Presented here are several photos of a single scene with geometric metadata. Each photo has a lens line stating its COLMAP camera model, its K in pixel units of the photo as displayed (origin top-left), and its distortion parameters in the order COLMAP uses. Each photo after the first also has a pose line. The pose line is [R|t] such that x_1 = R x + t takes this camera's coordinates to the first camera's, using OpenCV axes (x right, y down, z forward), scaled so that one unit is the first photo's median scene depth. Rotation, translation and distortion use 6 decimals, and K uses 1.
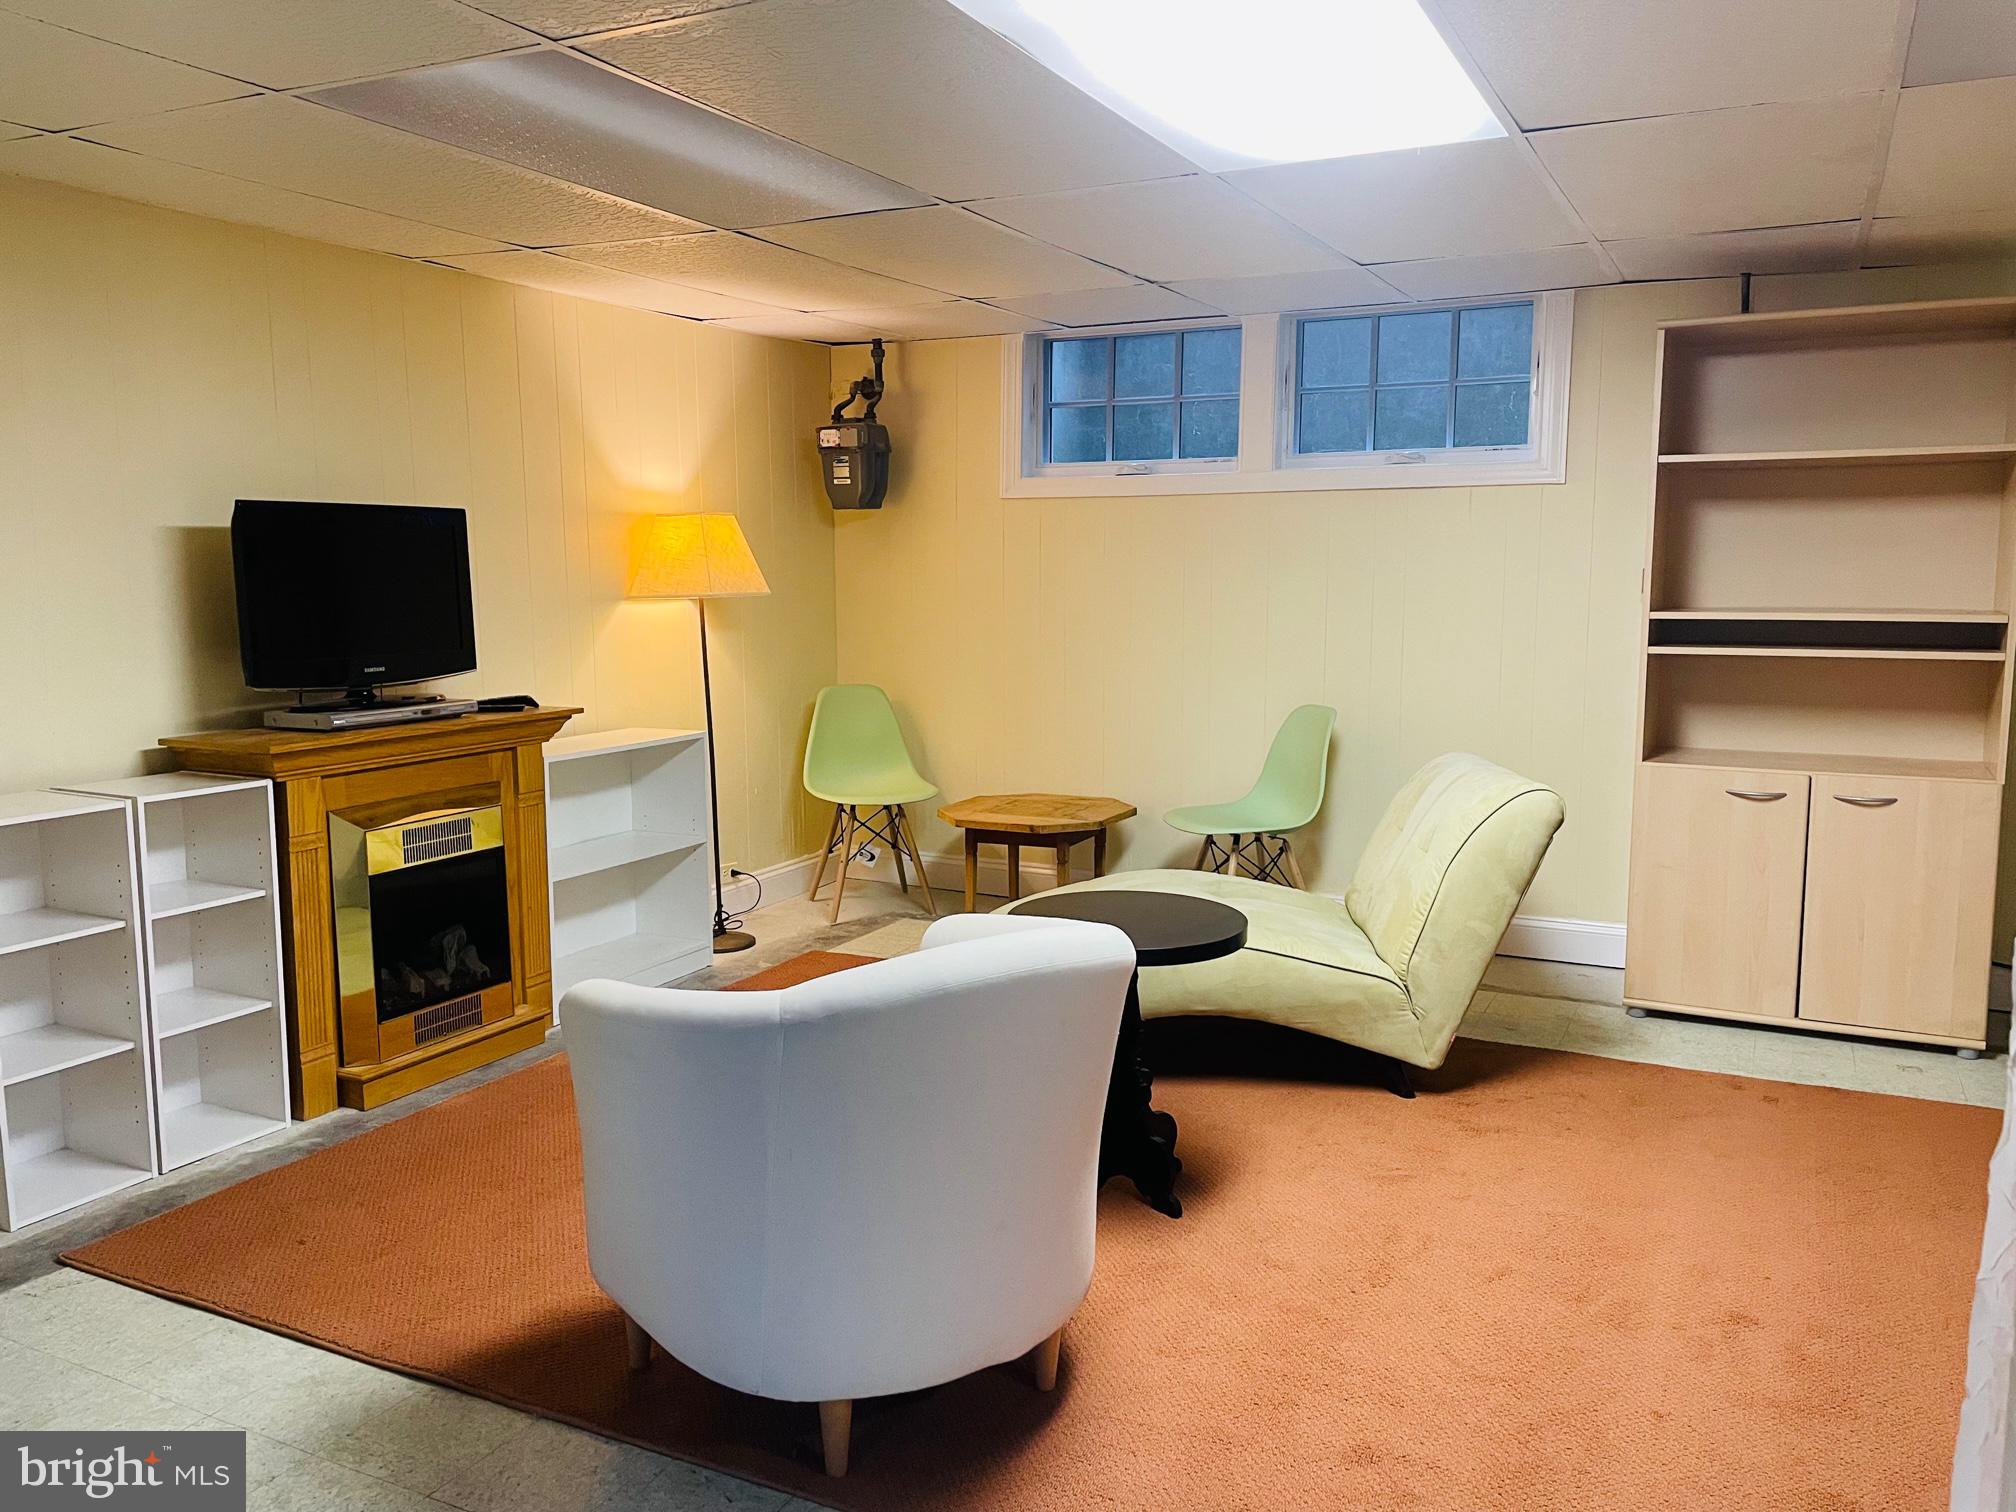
lens RADIAL K [[1525.4, 0, 1018.7], [0, 1525.4, 746.1], [0, 0, 1]] dist [0.078654, -0.072514]
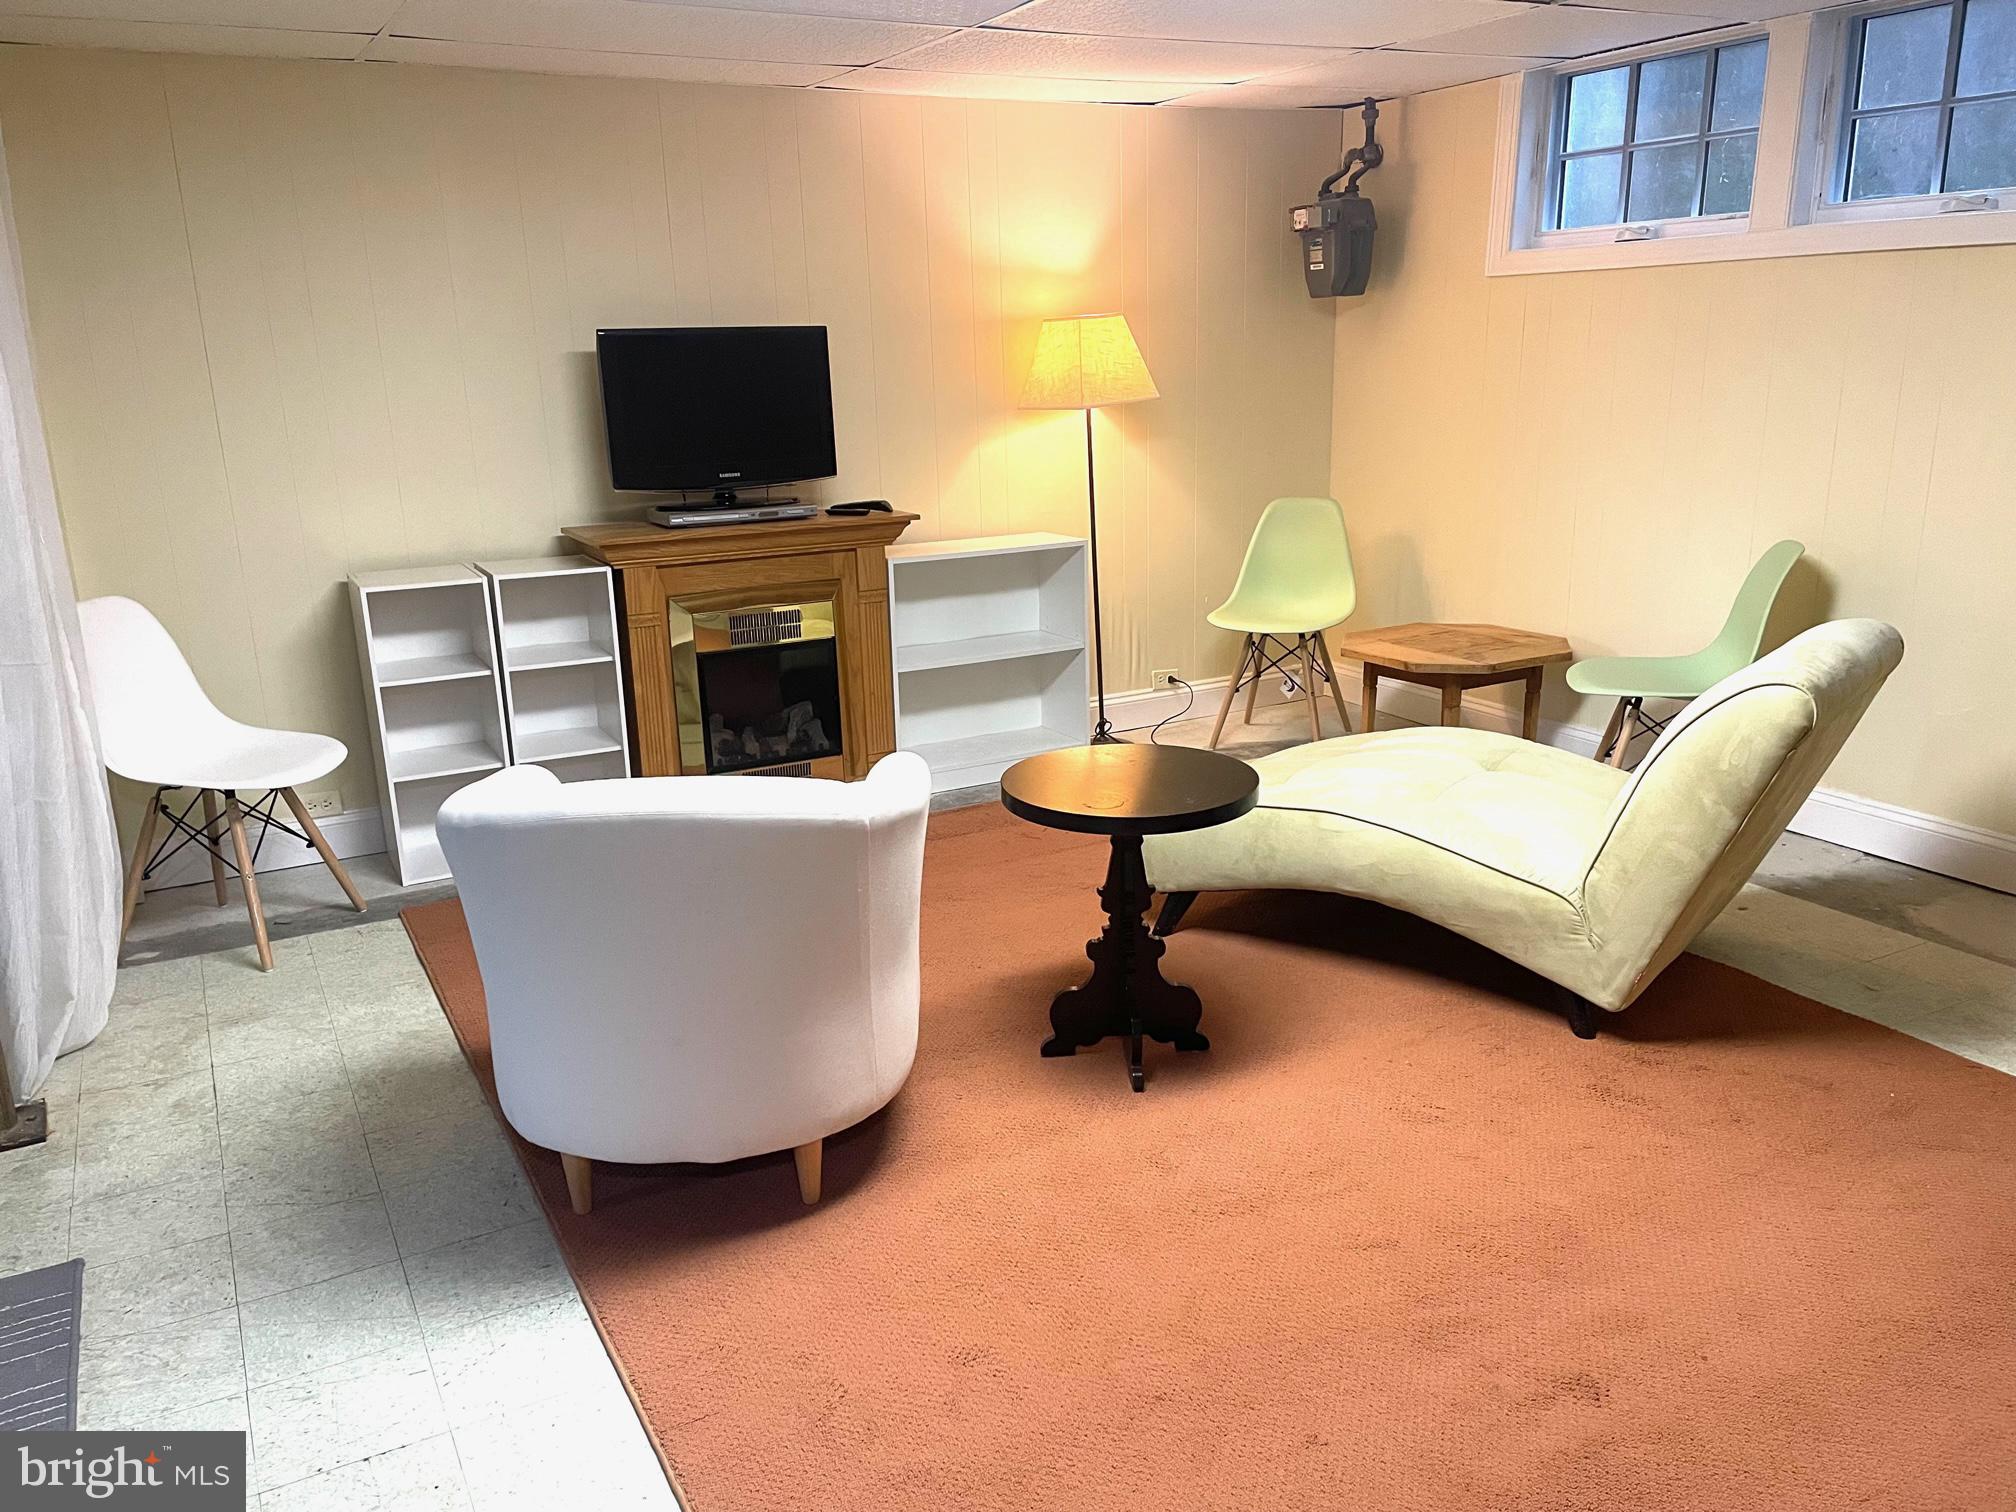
lens RADIAL K [[1525.4, 0, 1009.9], [0, 1525.4, 763.4], [0, 0, 1]] dist [0.078654, -0.072514]
pose [[0.819979, 0.133973, -0.556495, 0.403373], [-0.045897, 0.984481, 0.169381, -0.039030], [0.570551, -0.113347, 0.813403, 0.151653]]
